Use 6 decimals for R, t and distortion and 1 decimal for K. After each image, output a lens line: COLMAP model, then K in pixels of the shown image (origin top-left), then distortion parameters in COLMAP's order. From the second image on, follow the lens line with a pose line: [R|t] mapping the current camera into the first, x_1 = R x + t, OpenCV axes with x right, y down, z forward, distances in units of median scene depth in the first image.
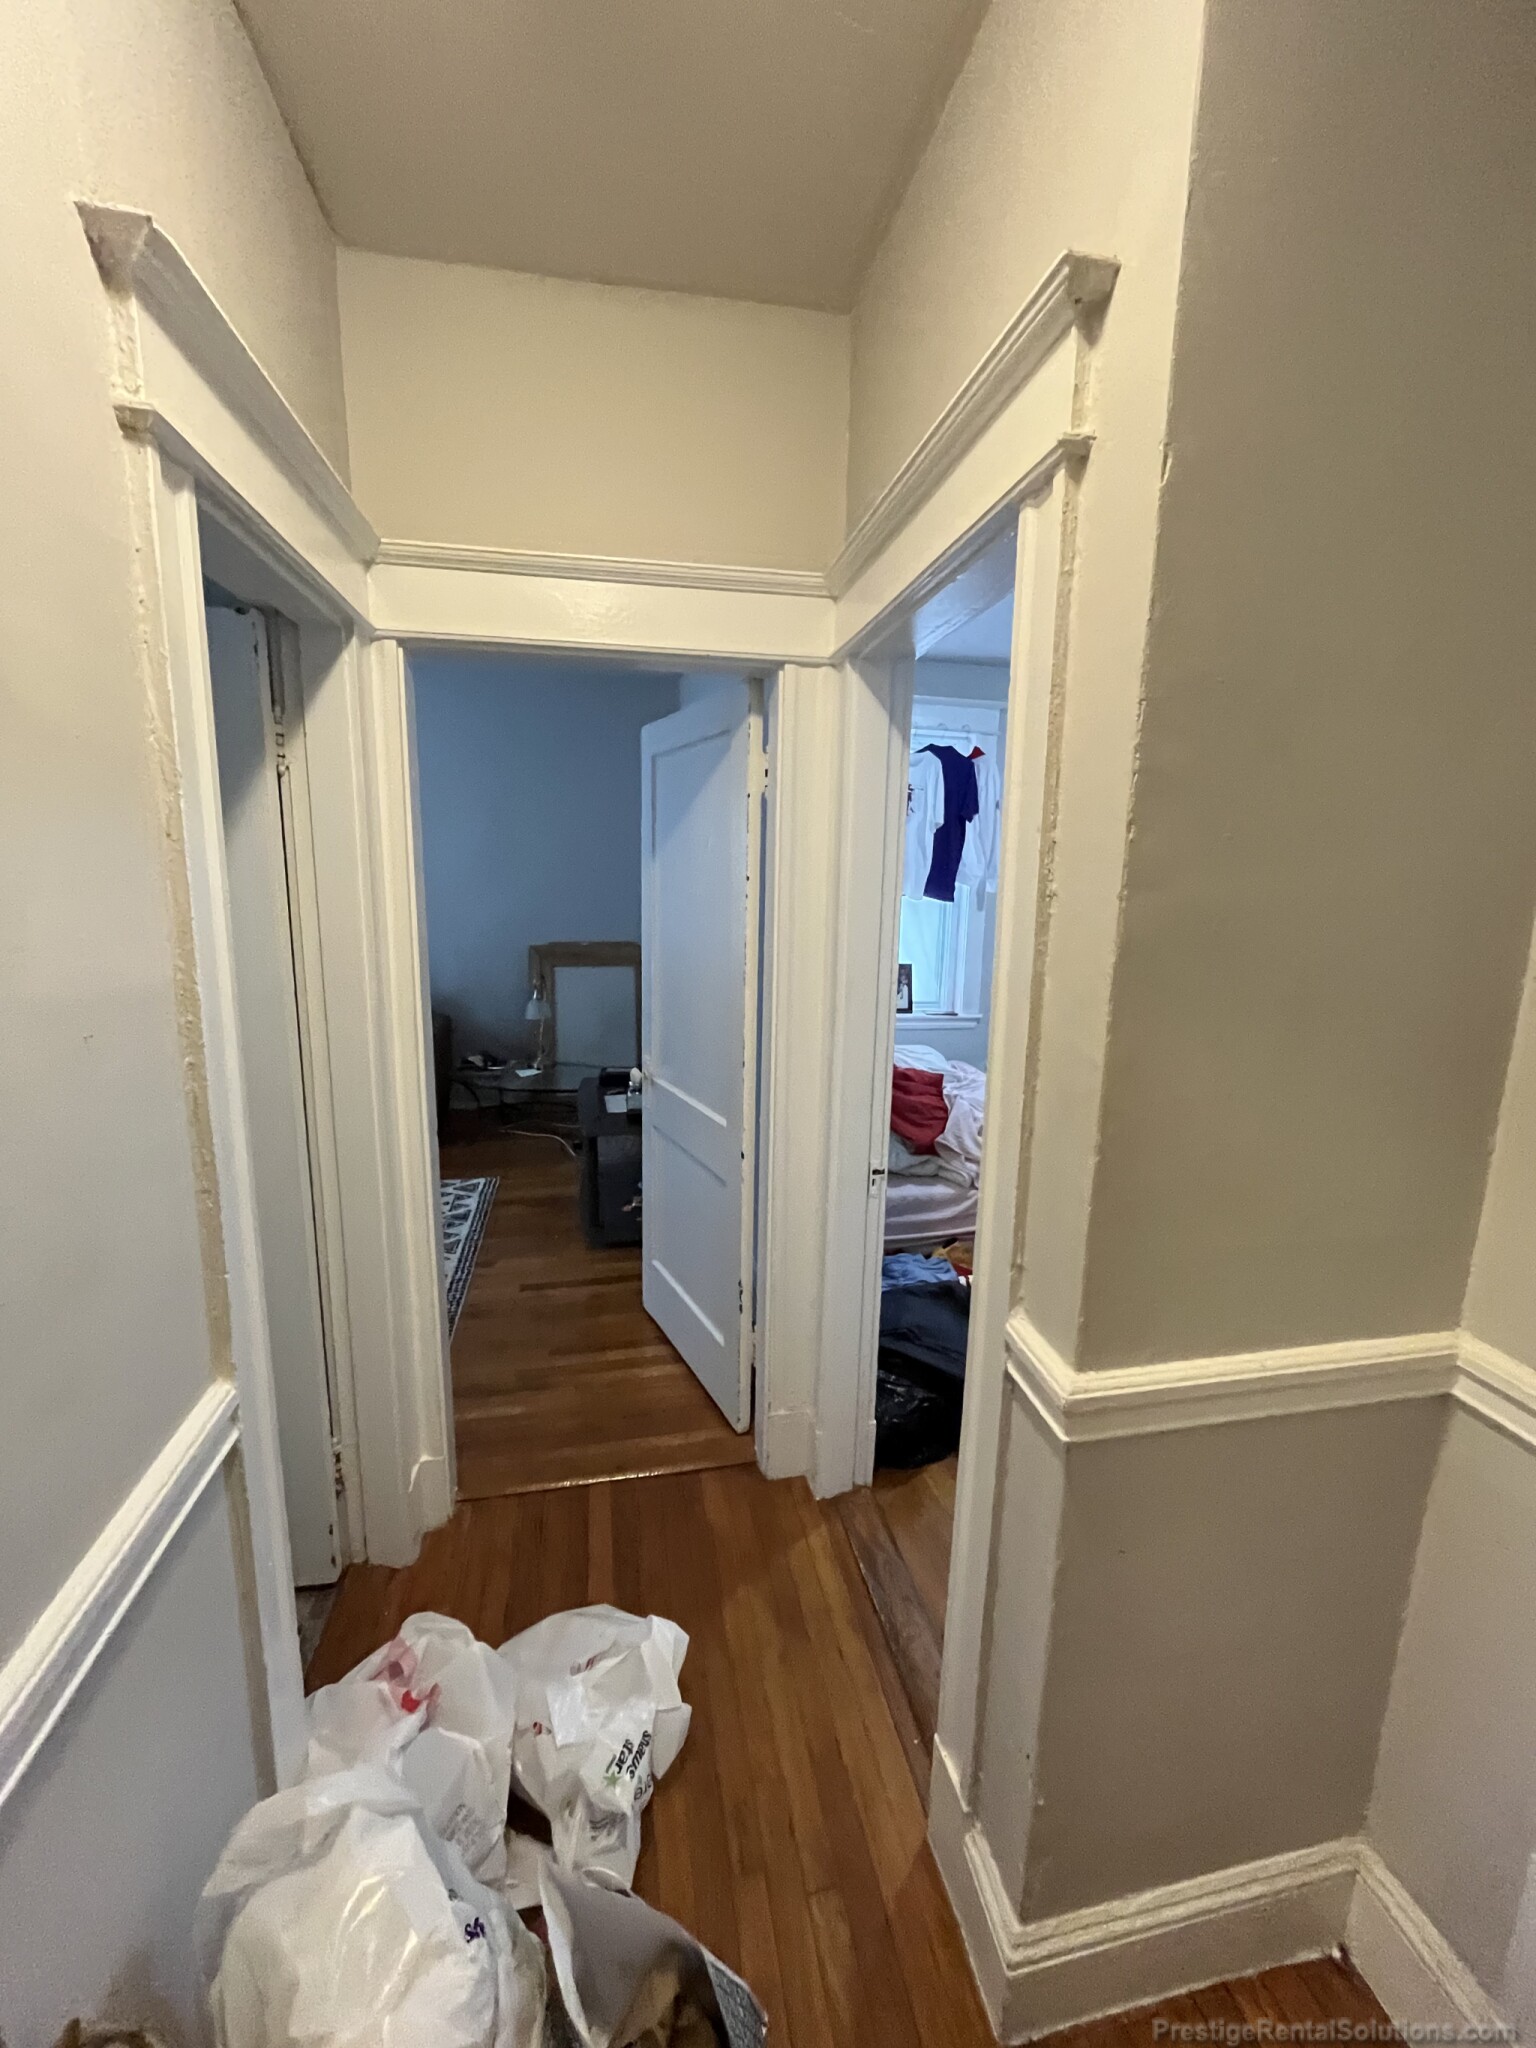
lens RADIAL K [[836.5, 0, 768.0], [0, 836.5, 1024.0], [0, 0, 1]] dist [0.002121, 0.000259]
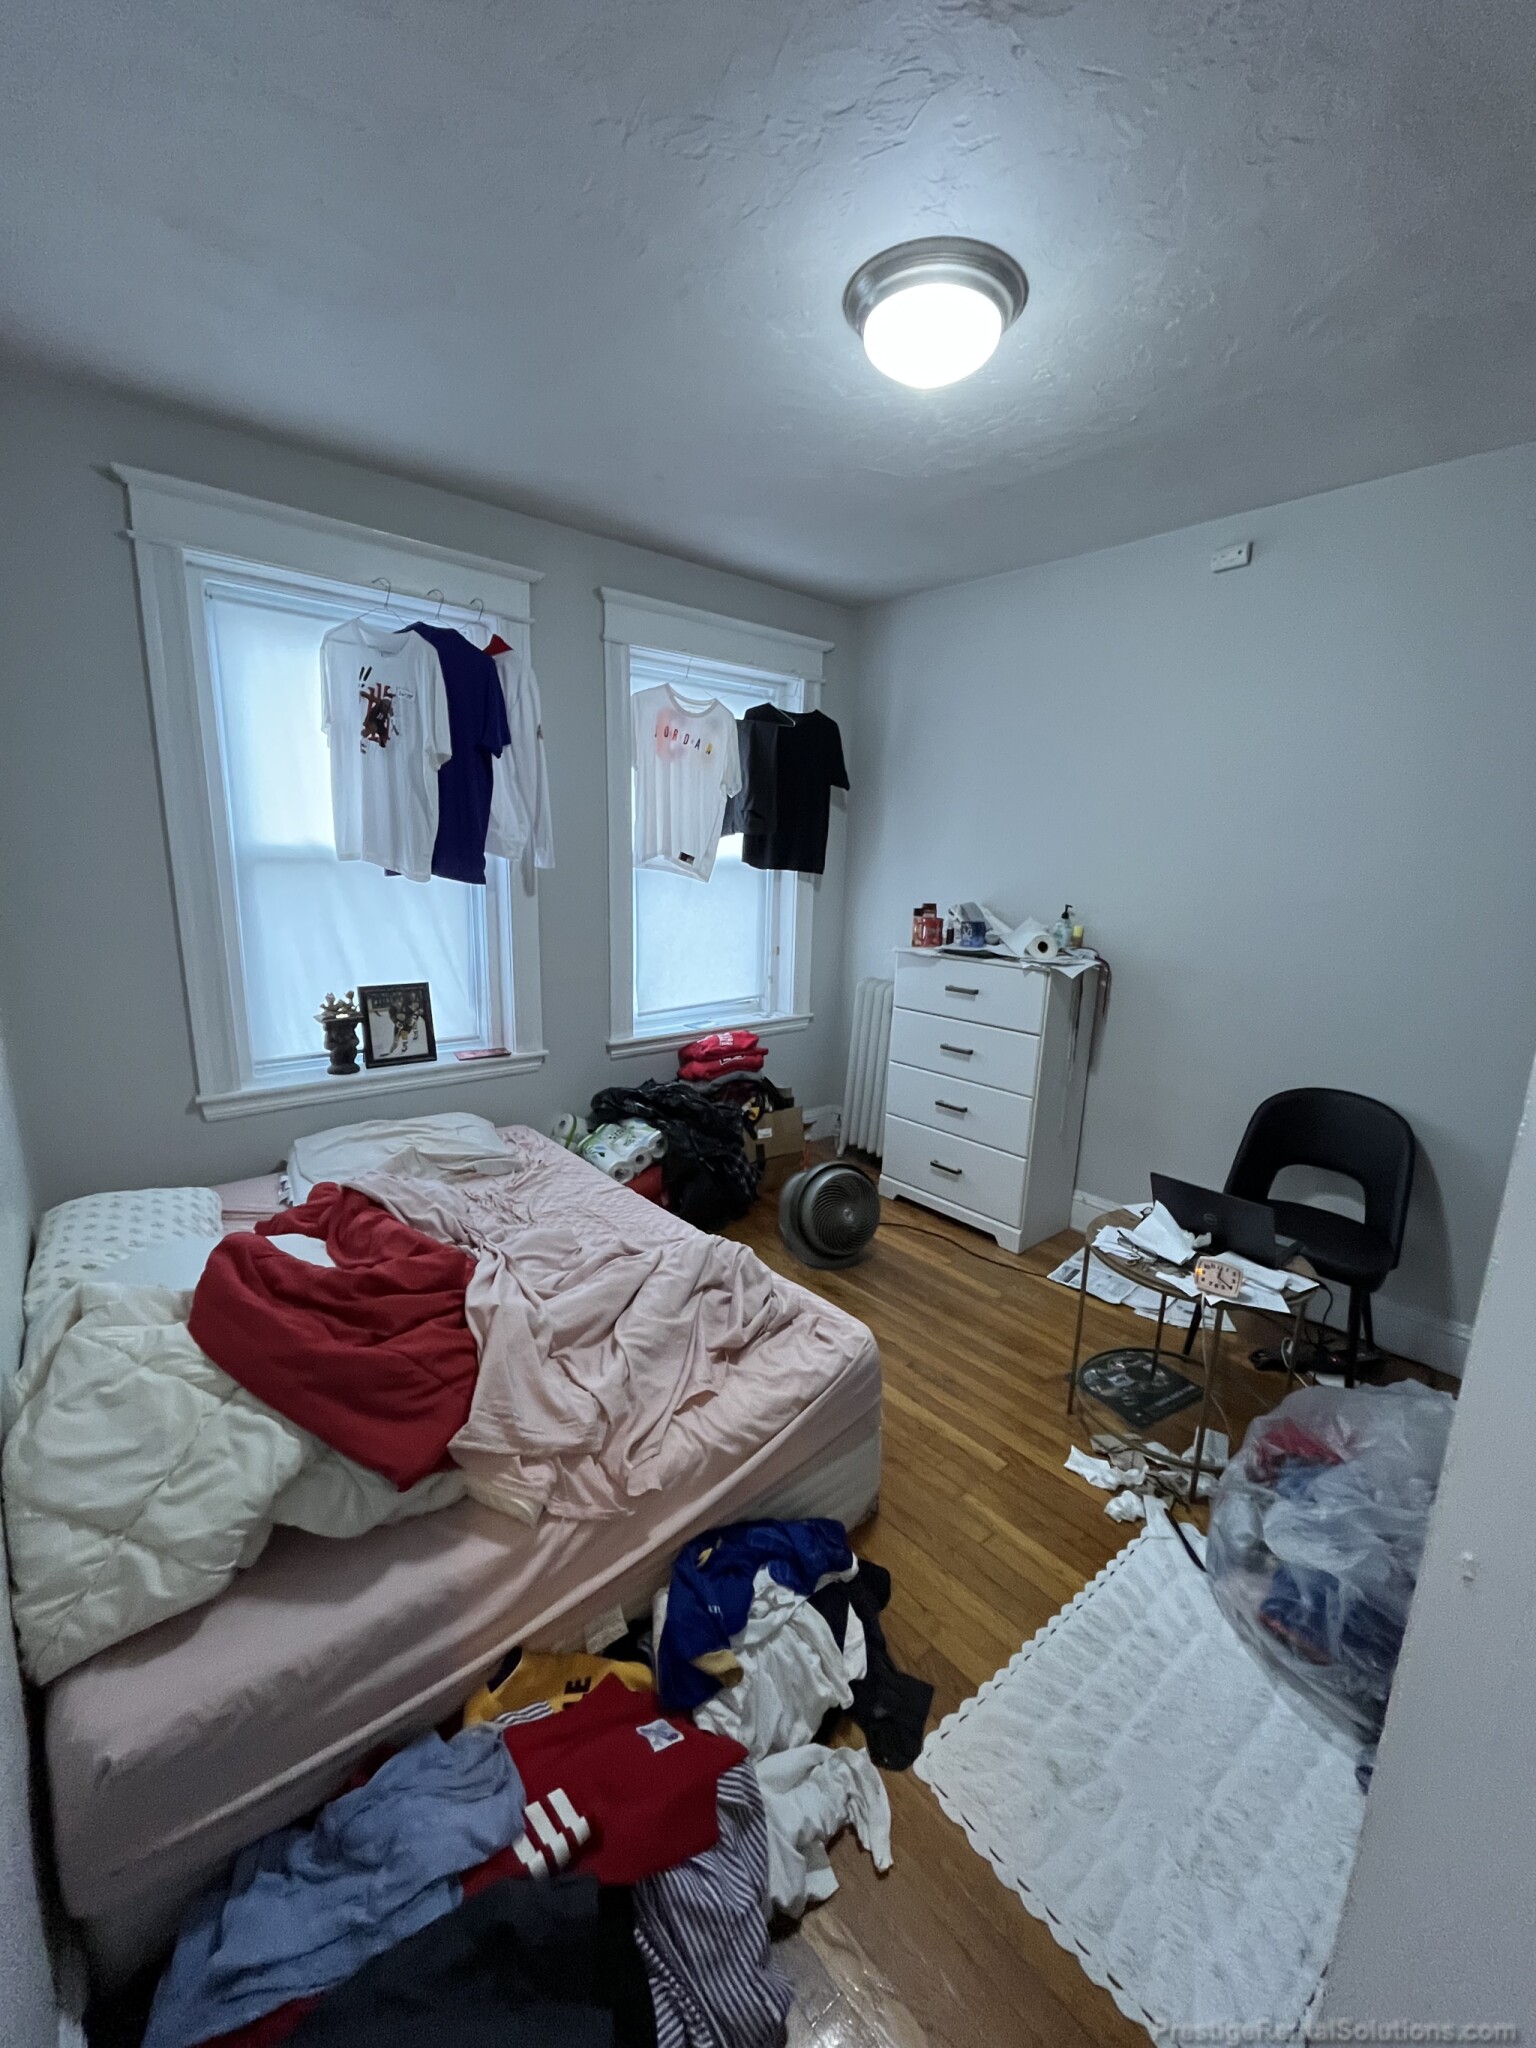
lens RADIAL K [[836.5, 0, 768.0], [0, 836.5, 1024.0], [0, 0, 1]] dist [0.002121, 0.000259]
pose [[0.876174, -0.094519, 0.472637, 0.102546], [0.078698, 0.995479, 0.053187, -0.058004], [-0.475528, -0.009406, 0.879651, 0.345711]]
